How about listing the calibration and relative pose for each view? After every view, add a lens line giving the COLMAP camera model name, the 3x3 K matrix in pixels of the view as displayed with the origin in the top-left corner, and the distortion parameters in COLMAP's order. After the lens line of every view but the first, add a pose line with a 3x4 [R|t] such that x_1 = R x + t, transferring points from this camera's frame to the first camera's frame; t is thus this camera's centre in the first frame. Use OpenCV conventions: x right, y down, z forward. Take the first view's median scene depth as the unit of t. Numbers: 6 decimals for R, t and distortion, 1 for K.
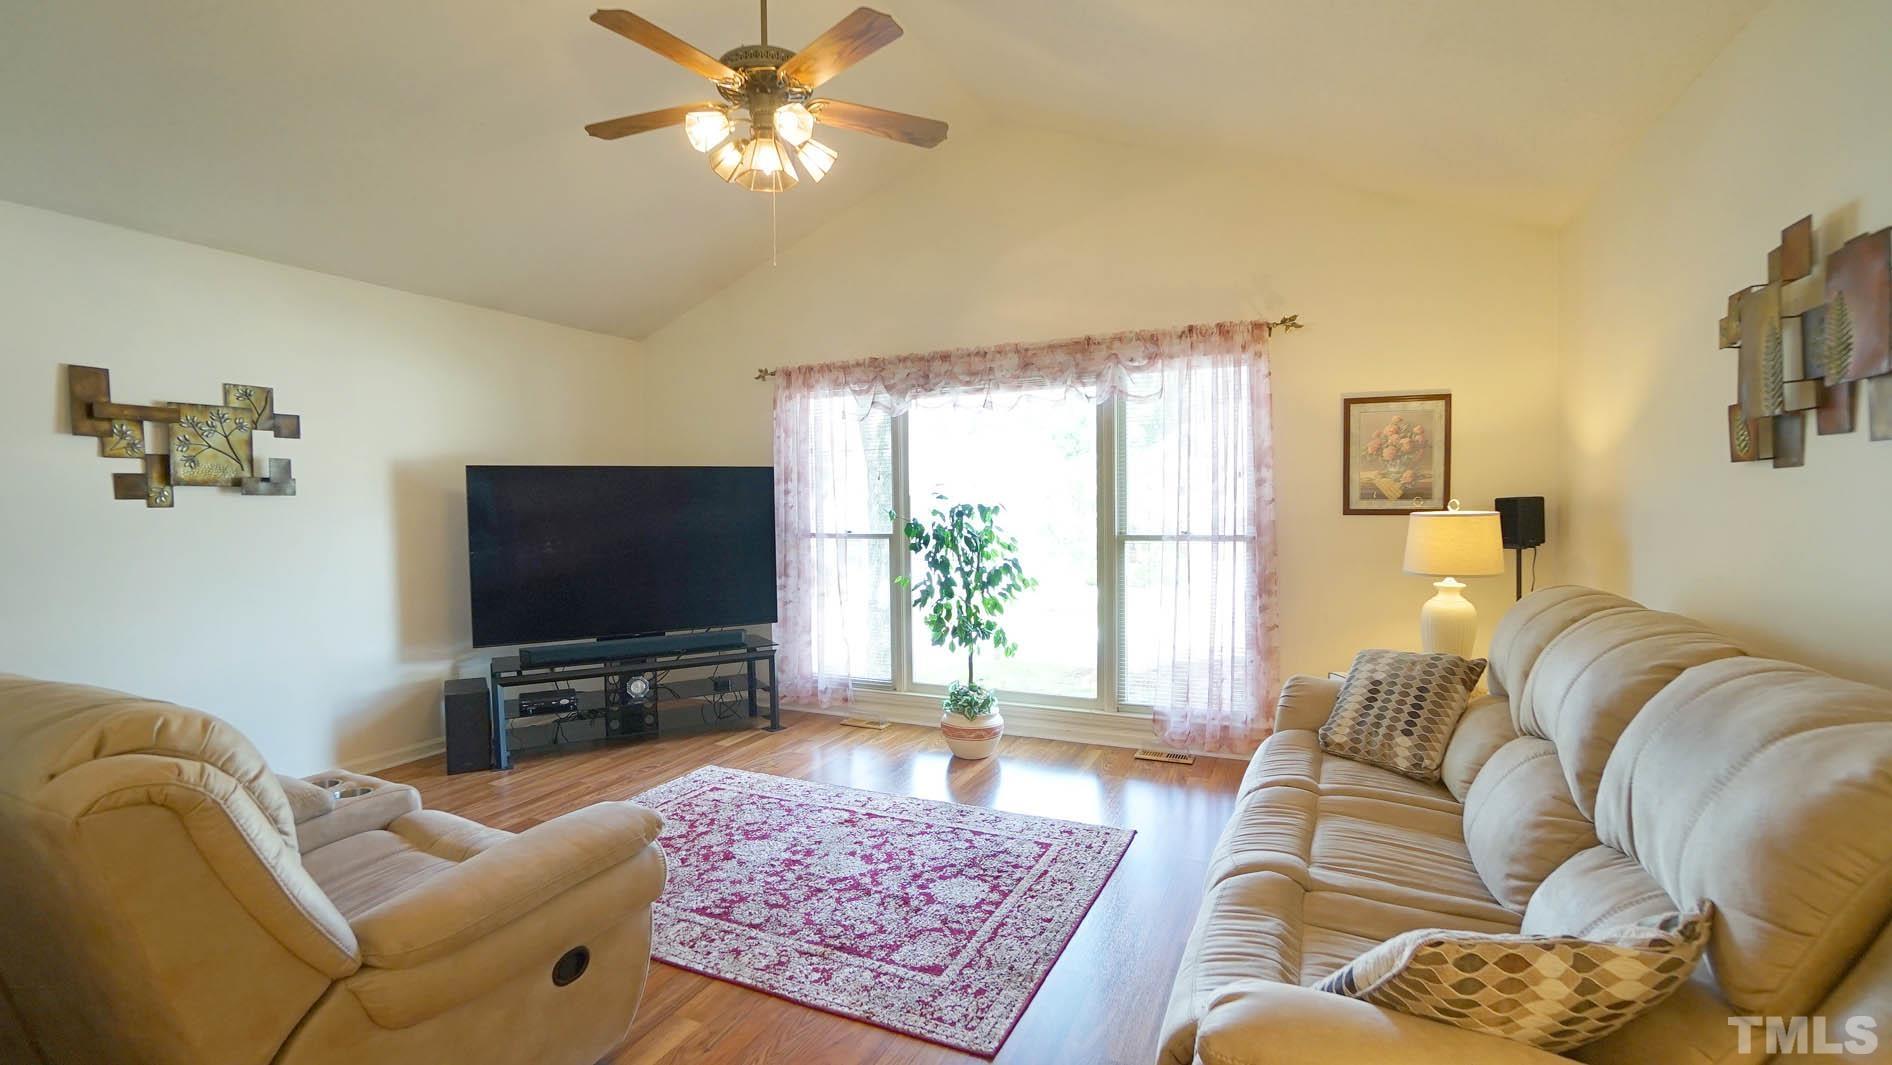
lens RADIAL K [[833.0, 0, 933.1], [0, 833.0, 537.0], [0, 0, 1]] dist [-0.064069, 0.024979]
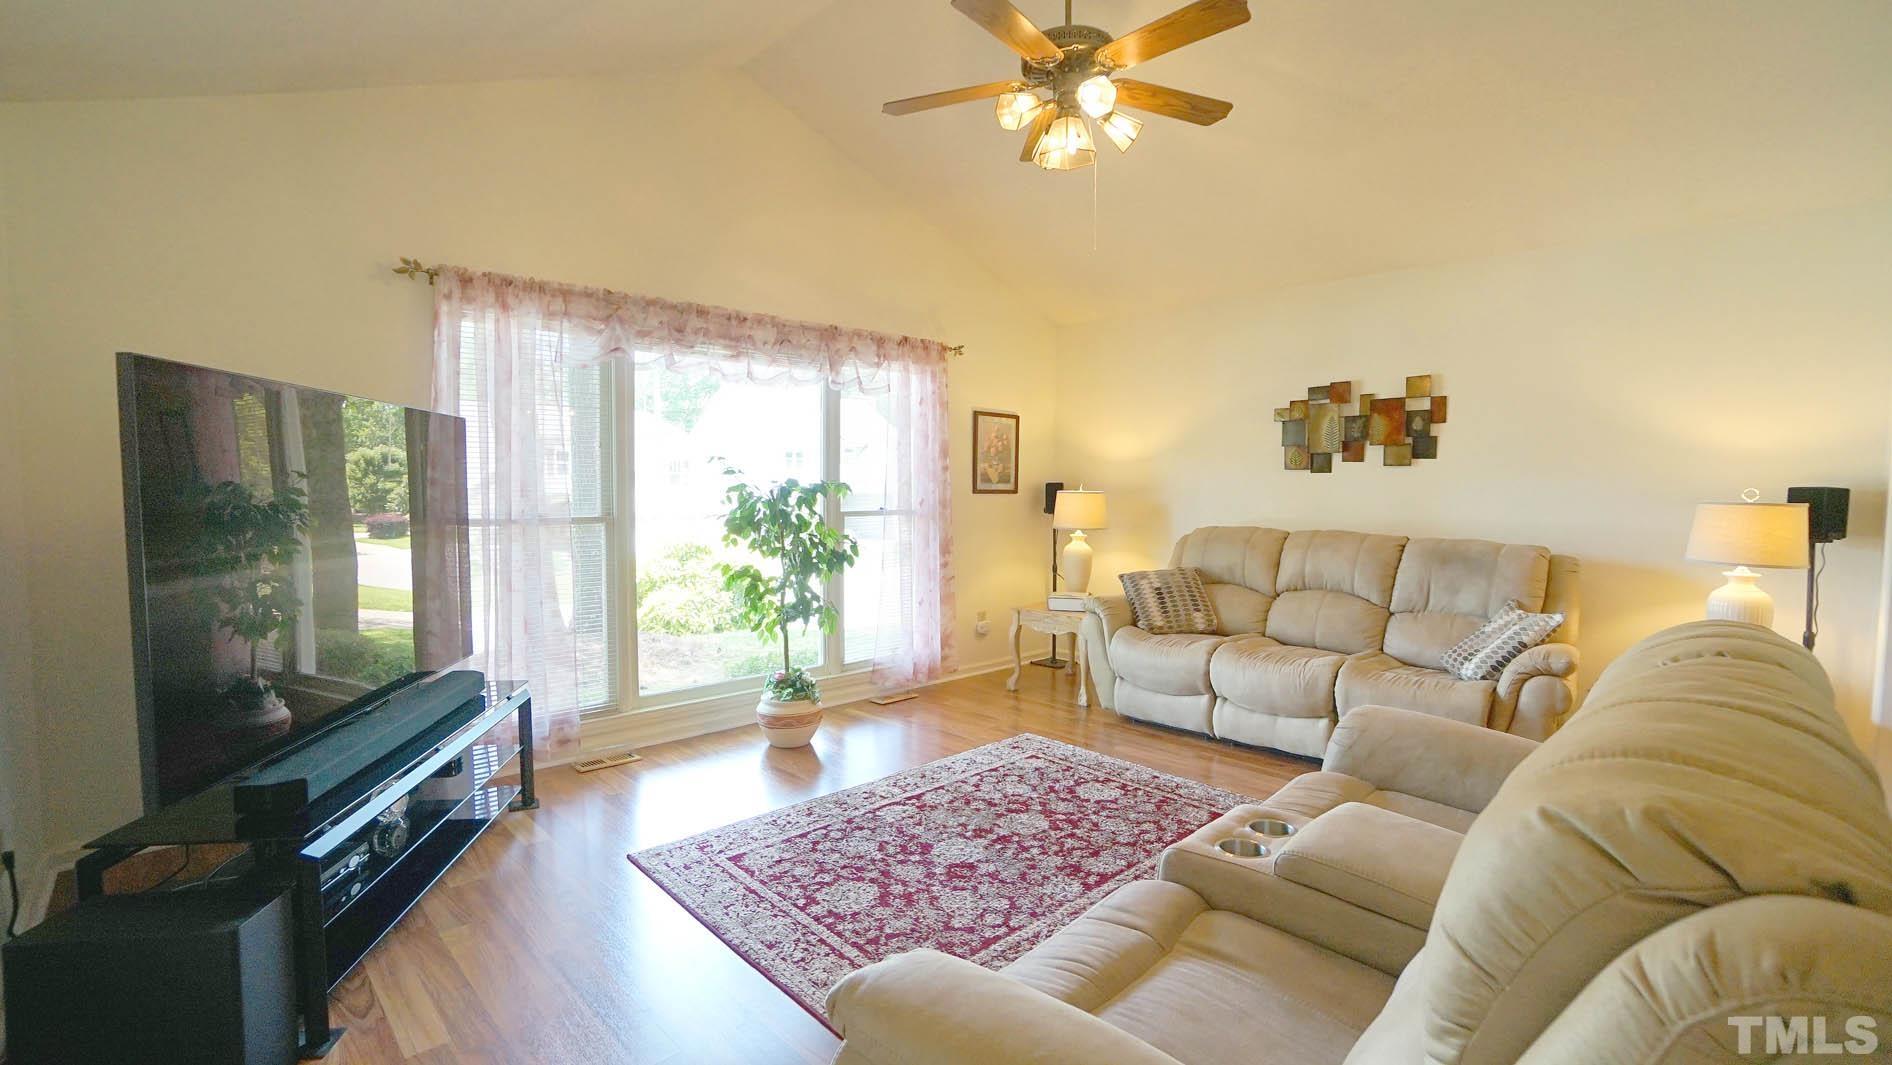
lens RADIAL K [[833.0, 0, 933.1], [0, 833.0, 537.0], [0, 0, 1]] dist [-0.064069, 0.024979]
pose [[0.361264, -0.041365, 0.931546, -1.023823], [0.029087, 0.999029, 0.033081, -0.002125], [-0.932010, 0.015144, 0.362117, 0.659538]]
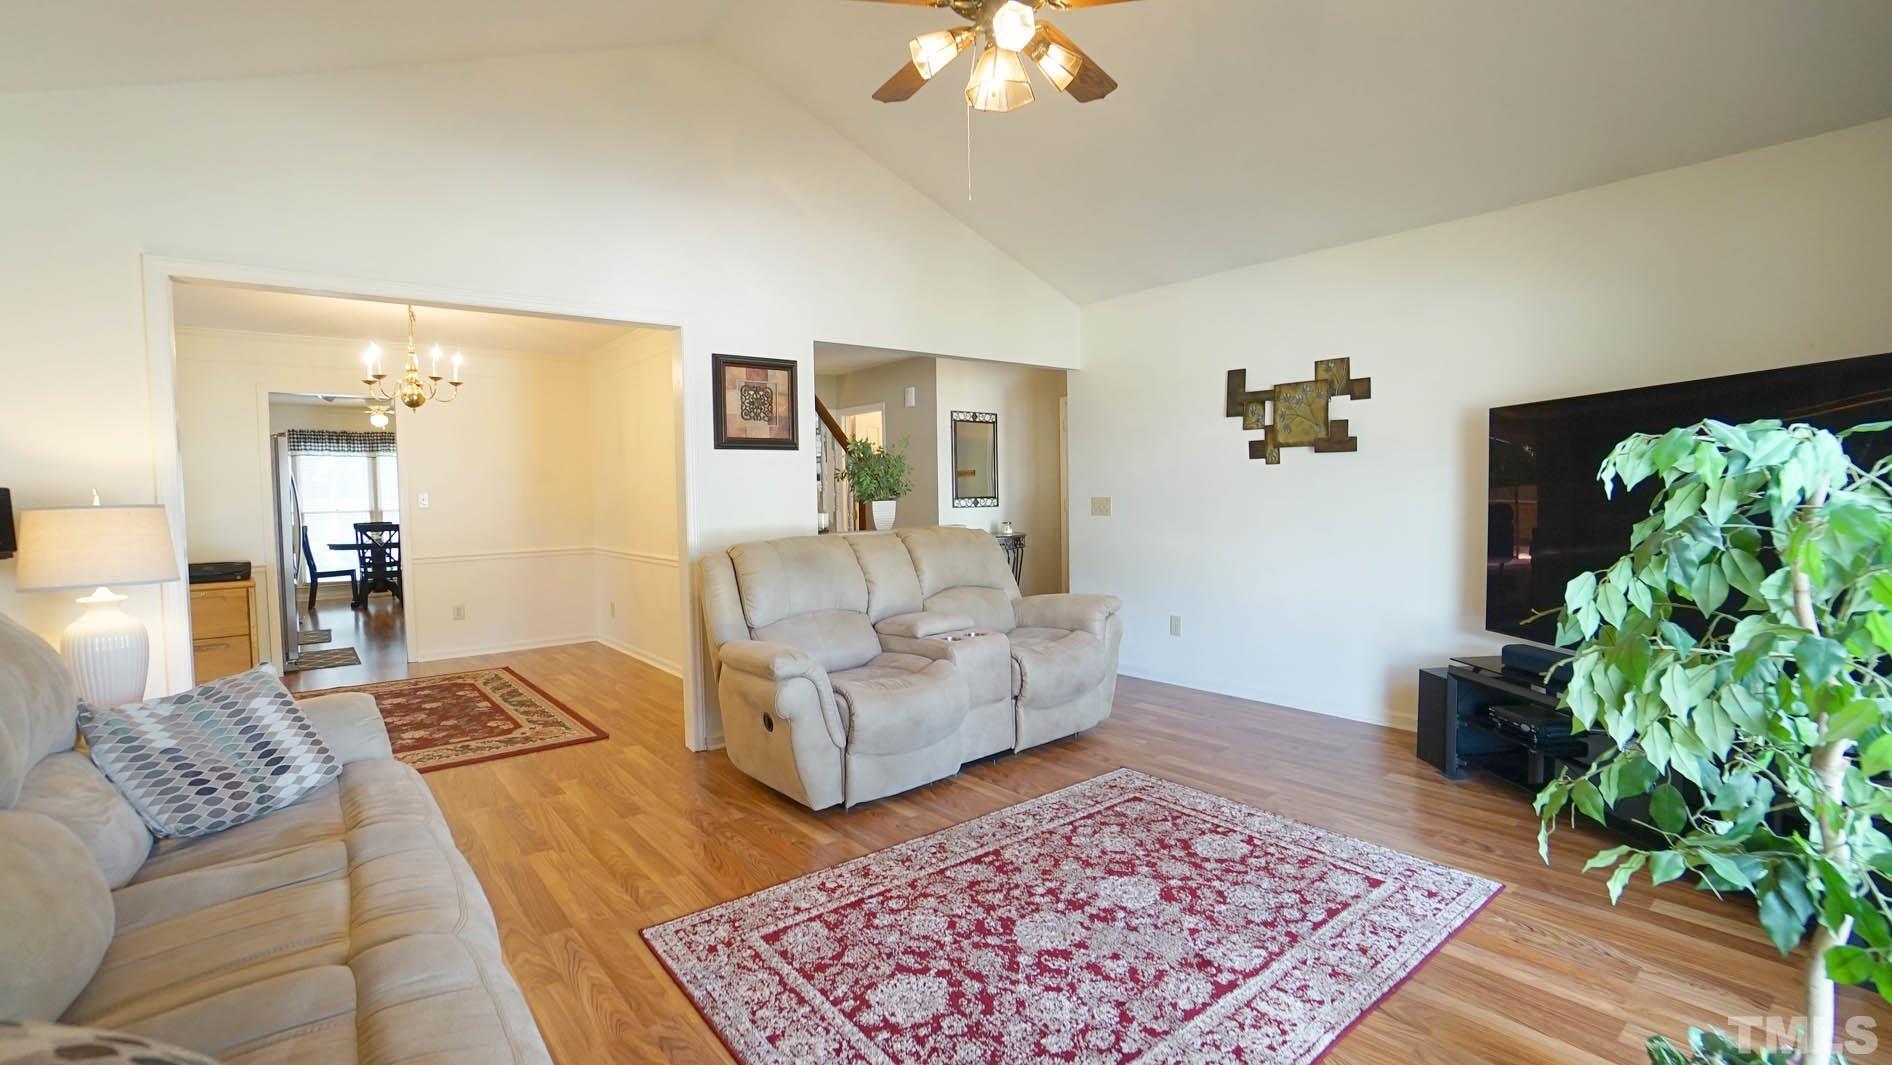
lens RADIAL K [[833.0, 0, 933.1], [0, 833.0, 537.0], [0, 0, 1]] dist [-0.064069, 0.024979]
pose [[-0.443570, 0.072313, -0.893318, 0.539007], [-0.012468, 0.996145, 0.086828, -0.029013], [0.896153, 0.049653, -0.440959, 1.118138]]
